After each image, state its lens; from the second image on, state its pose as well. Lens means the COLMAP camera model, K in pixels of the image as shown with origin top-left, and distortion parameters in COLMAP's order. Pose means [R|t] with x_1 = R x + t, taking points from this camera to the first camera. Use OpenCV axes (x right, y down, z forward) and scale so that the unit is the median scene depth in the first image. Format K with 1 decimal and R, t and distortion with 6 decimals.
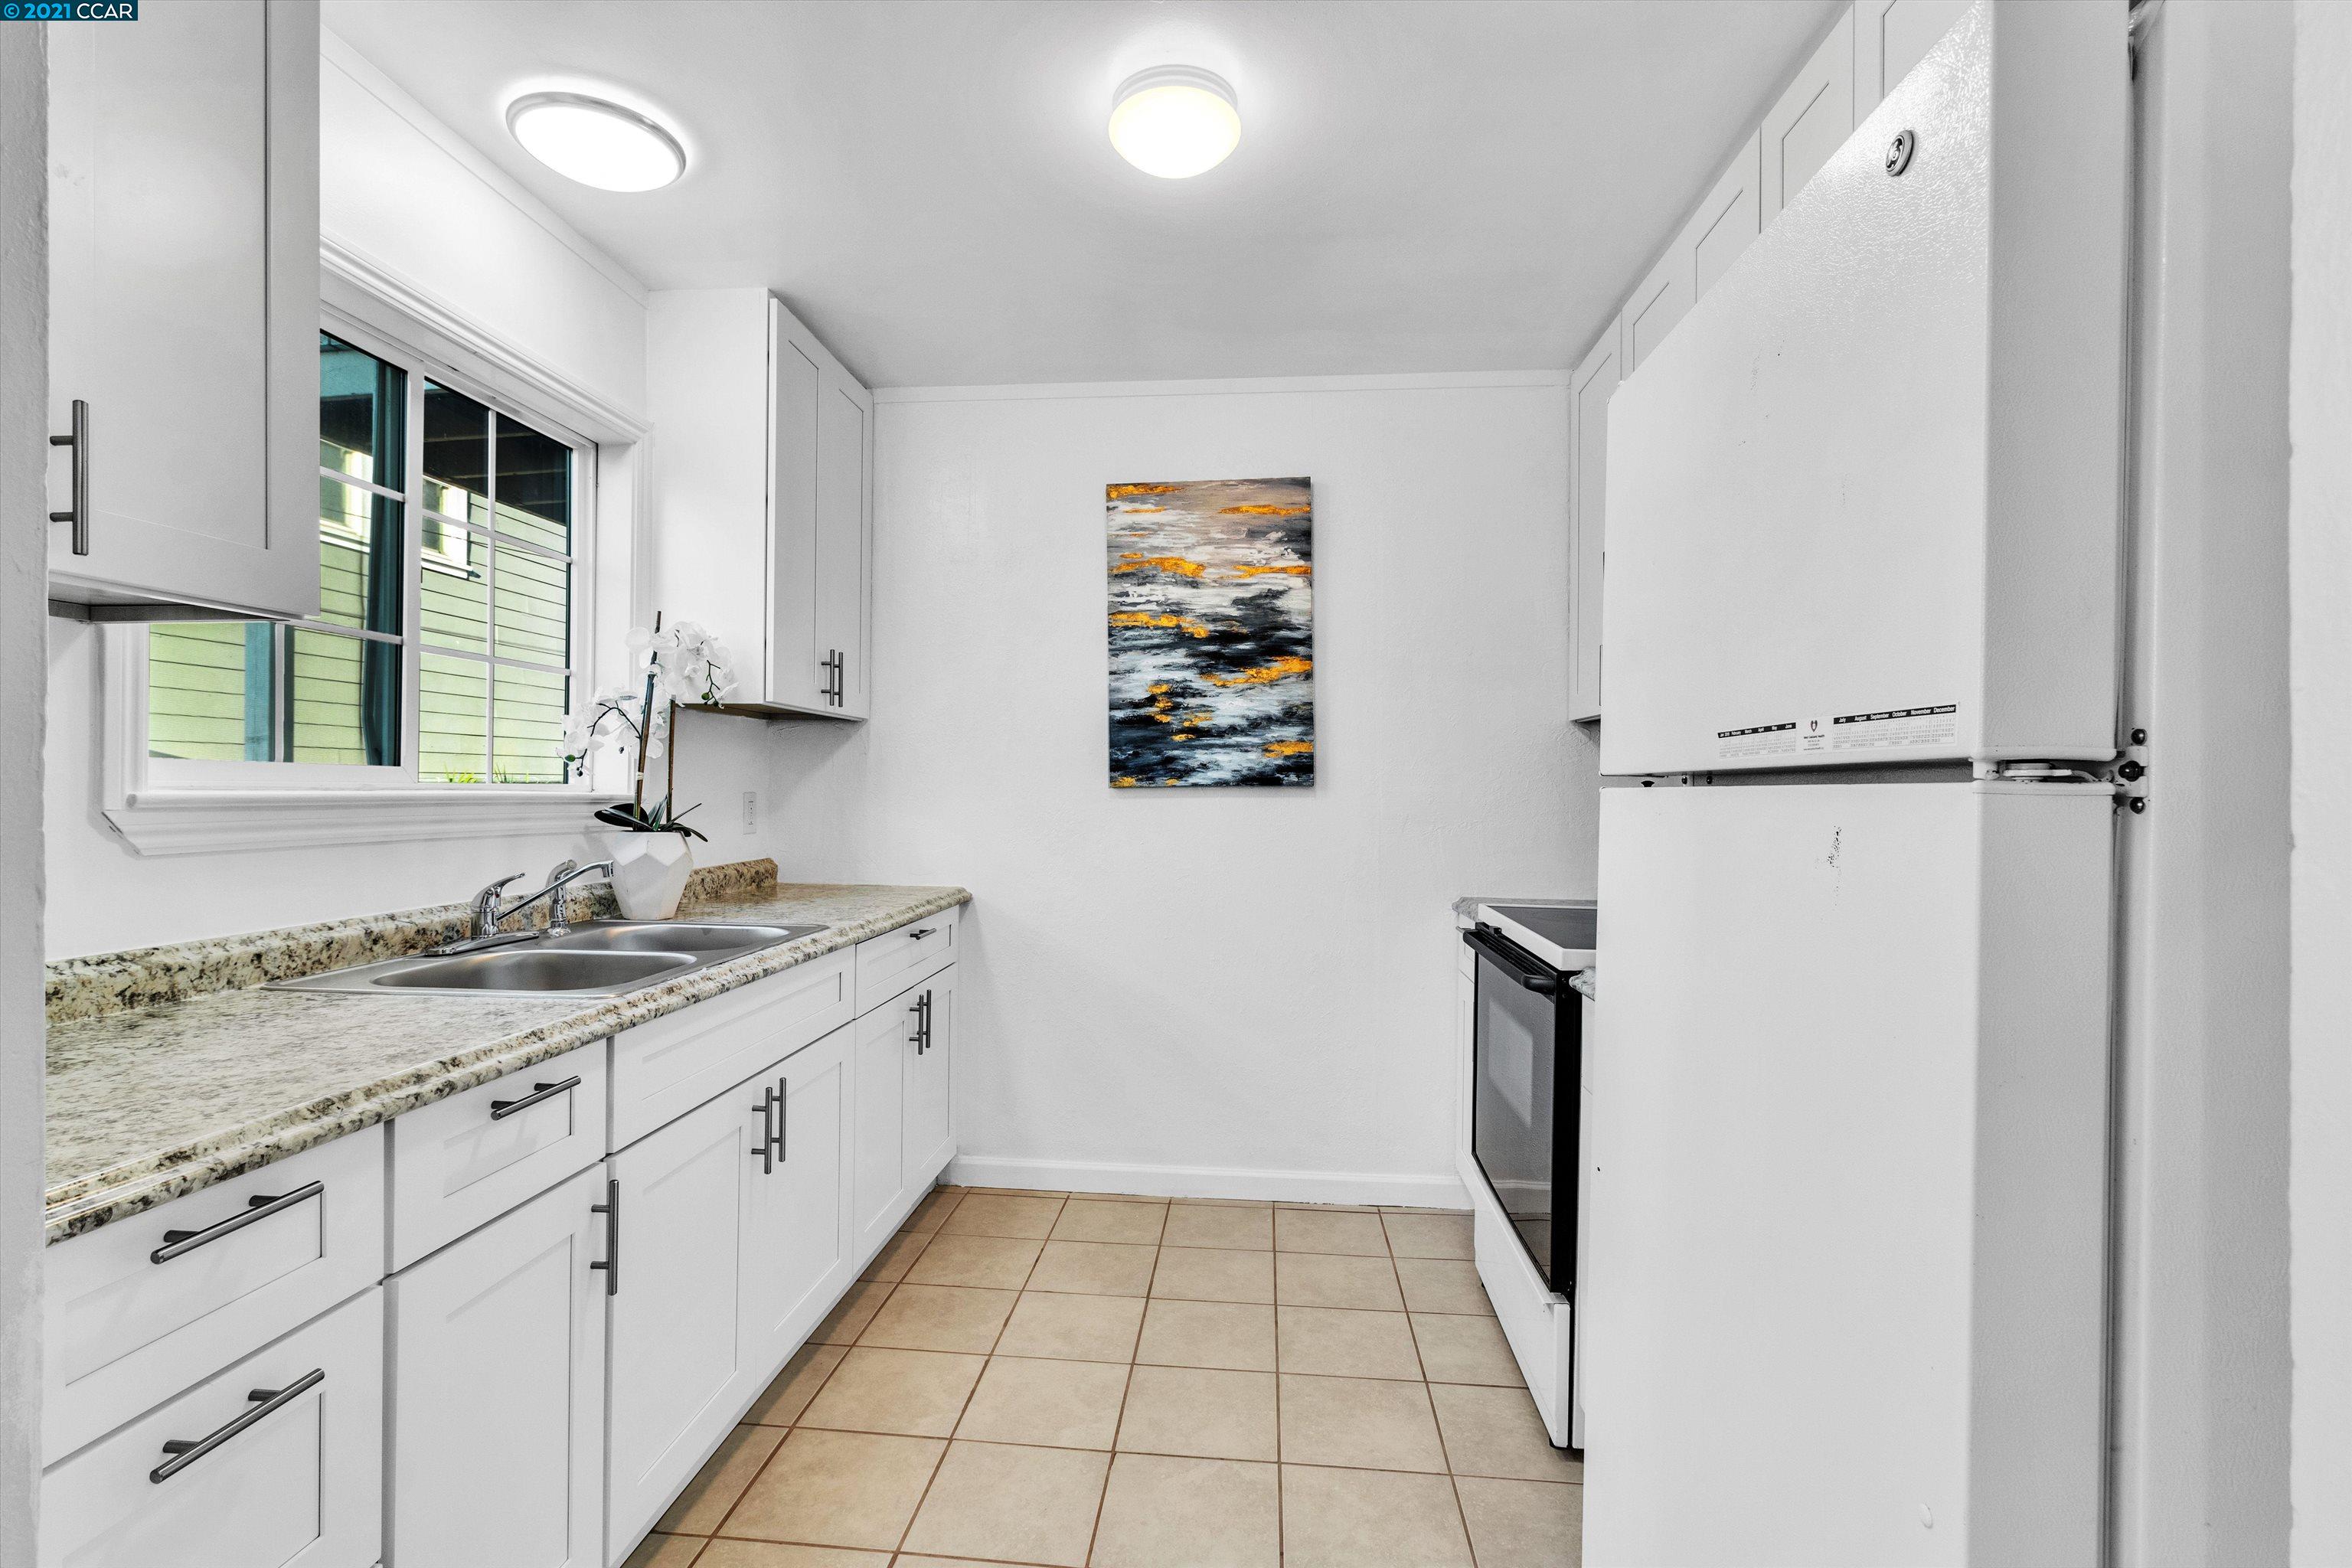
lens RADIAL K [[1123.4, 0, 1124.7], [0, 1123.4, 779.5], [0, 0, 1]] dist [-0.001856, 0.001192]
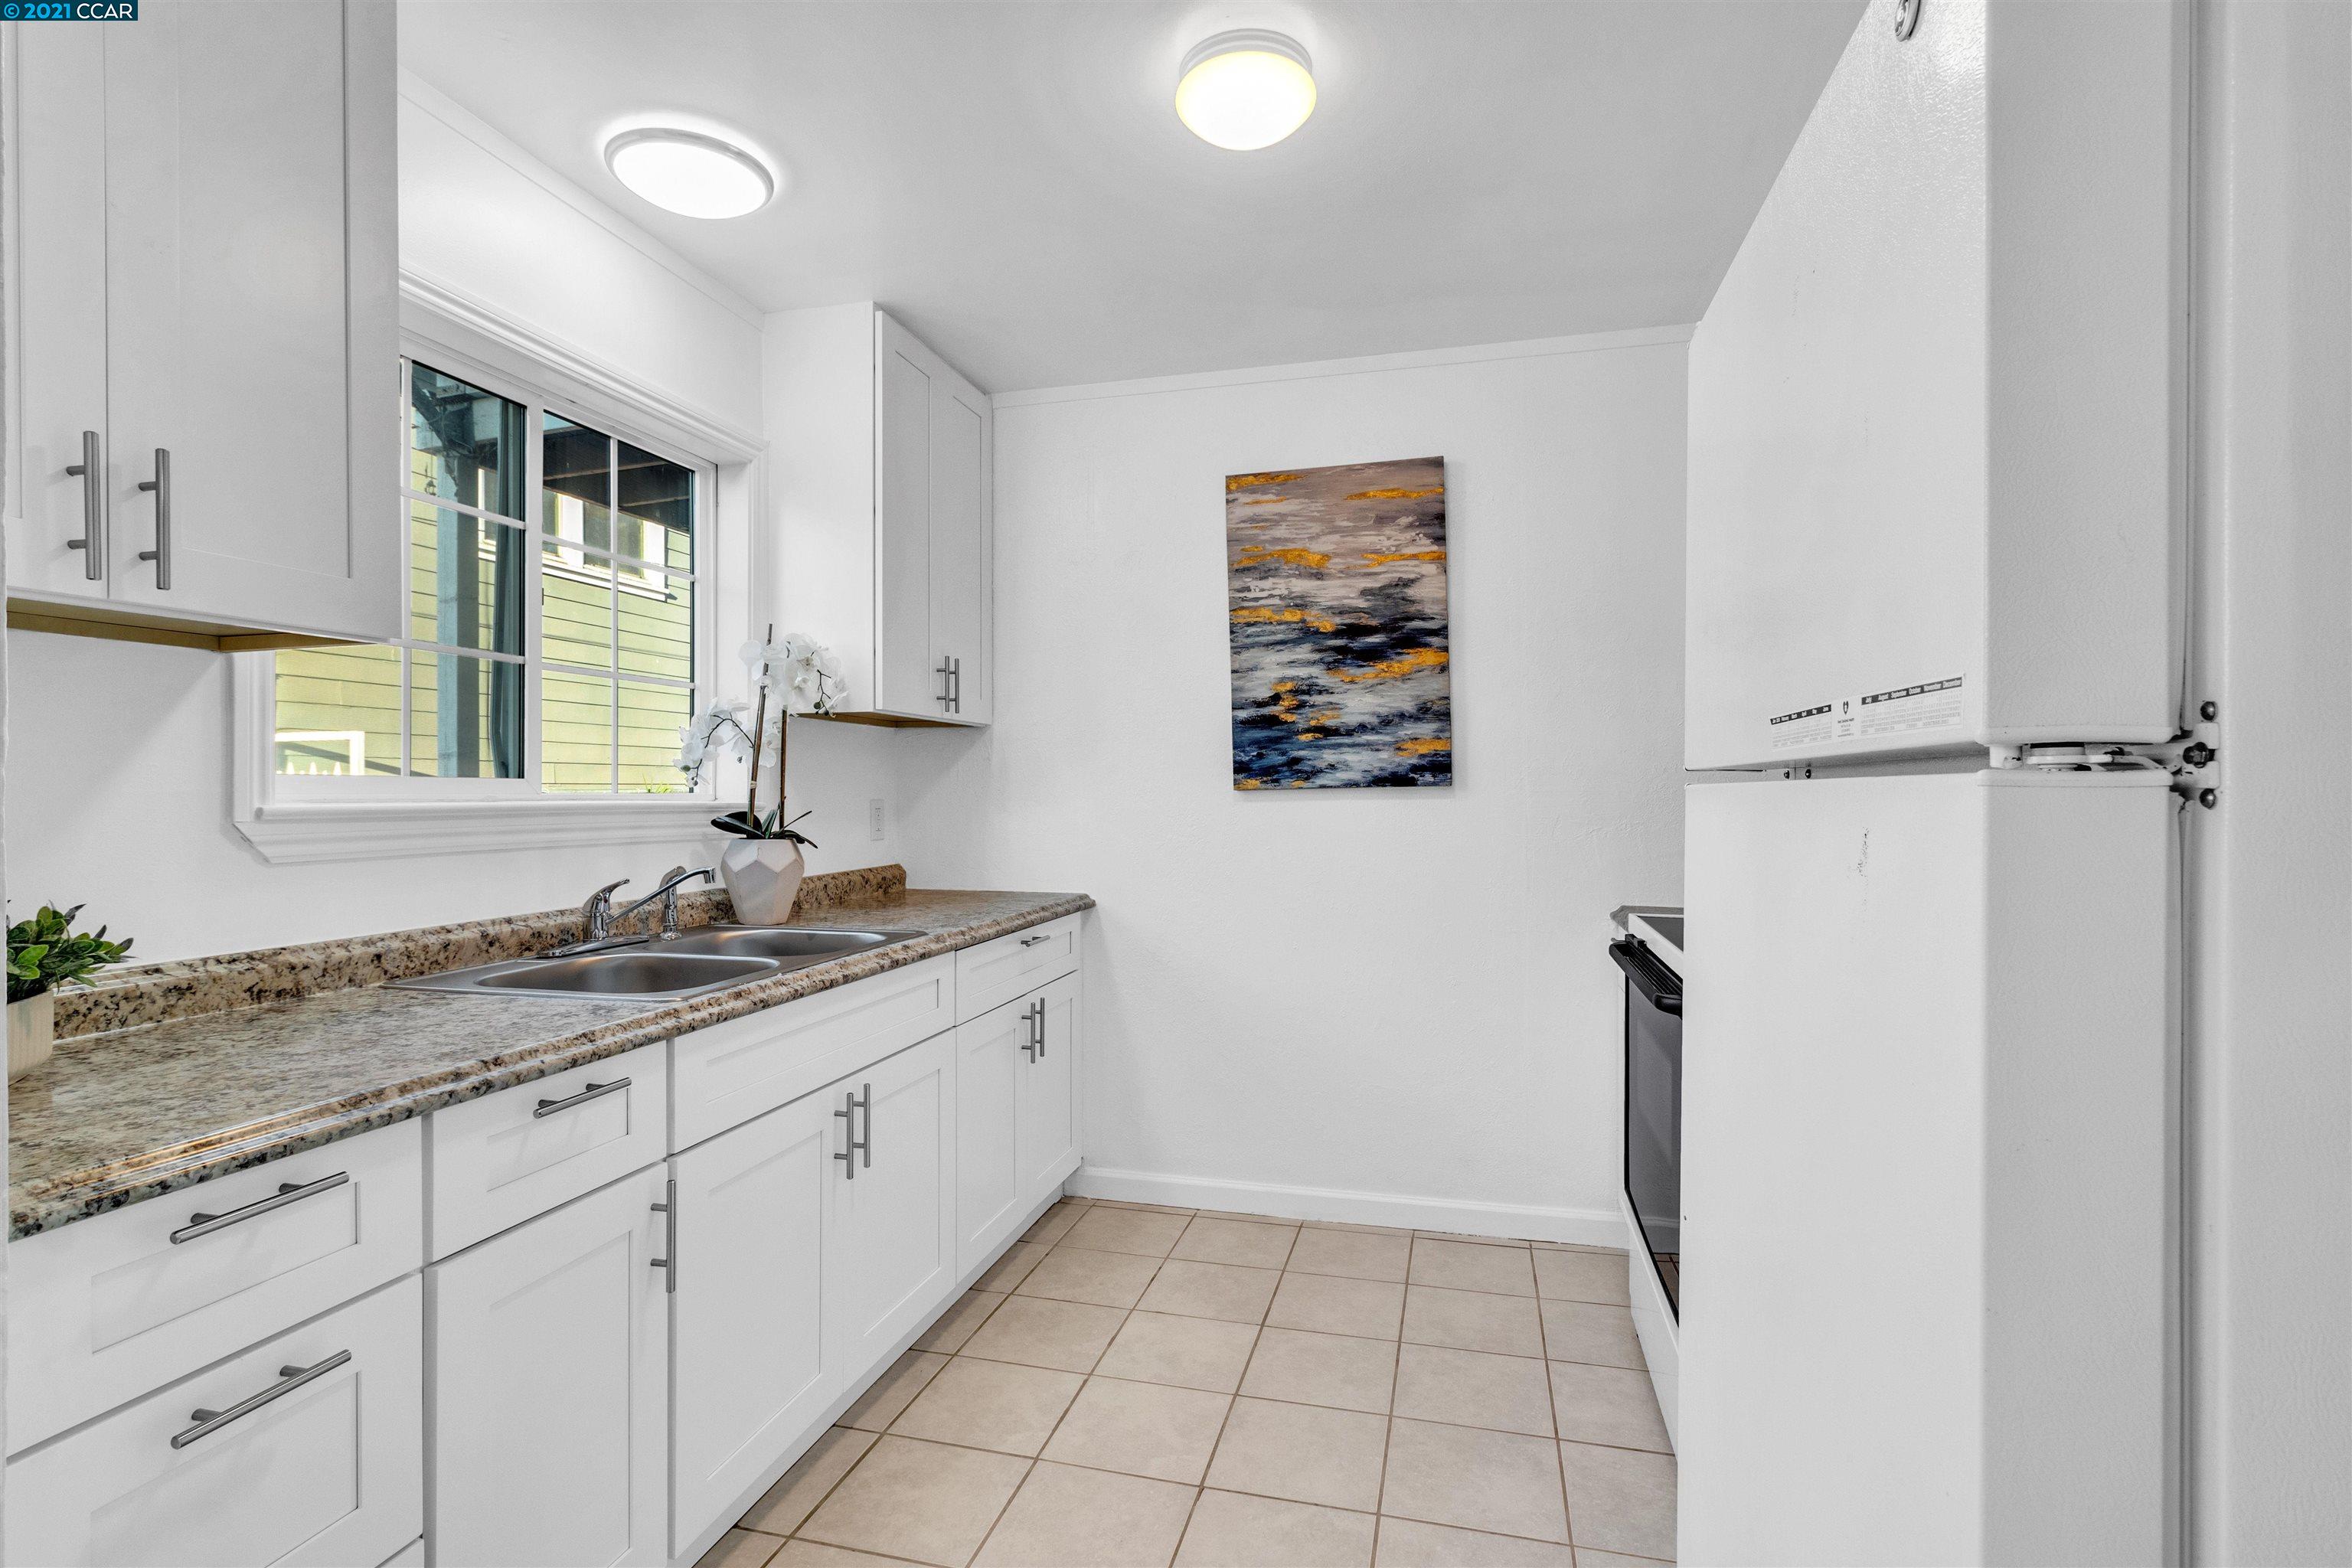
lens RADIAL K [[1143.3, 0, 1130.2], [0, 1143.3, 777.7], [0, 0, 1]] dist [-0.001994, 0.001504]
pose [[0.986123, -0.013731, -0.165448, 0.091770], [0.012953, 0.999899, -0.005779, 0.001026], [0.165511, 0.003556, 0.986202, 0.027937]]
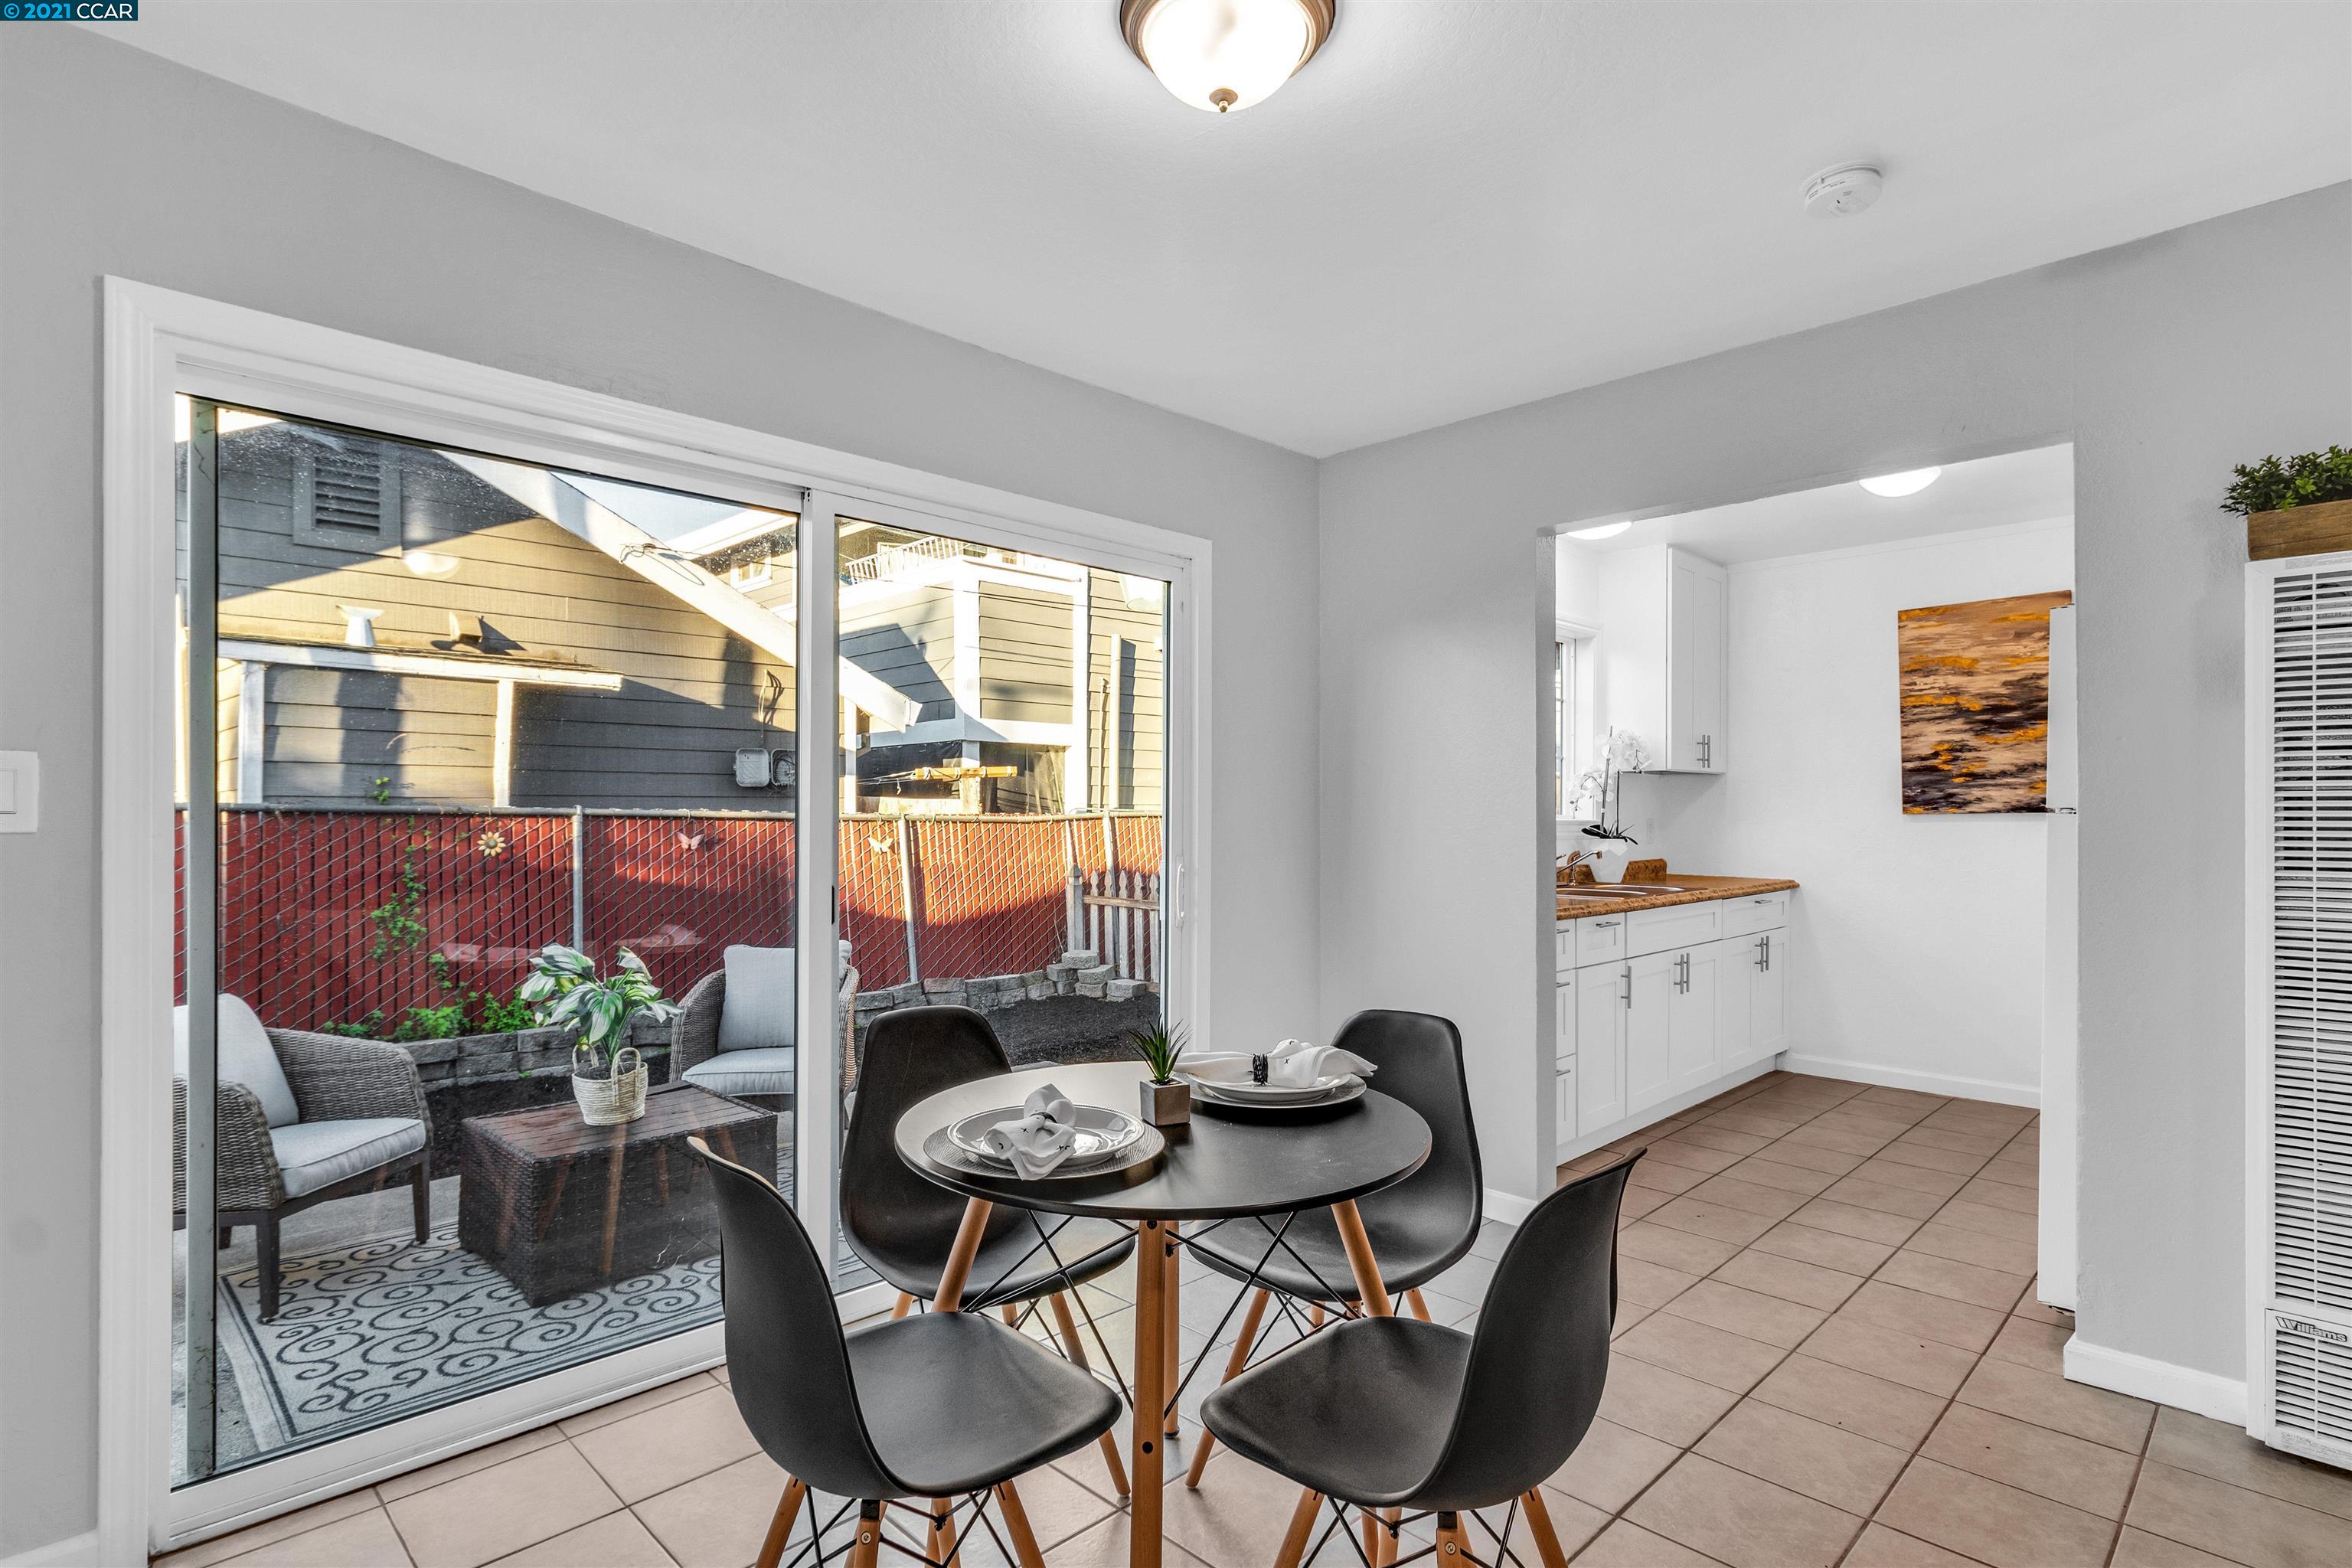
lens RADIAL K [[1168.5, 0, 1166.6], [0, 1168.5, 808.8], [0, 0, 1]] dist [-0.002095, -0.000072]
pose [[0.787545, -0.008290, -0.616202, 0.254580], [0.010326, 0.999947, -0.000255, -0.015194], [0.616171, -0.006162, 0.787588, -1.212222]]
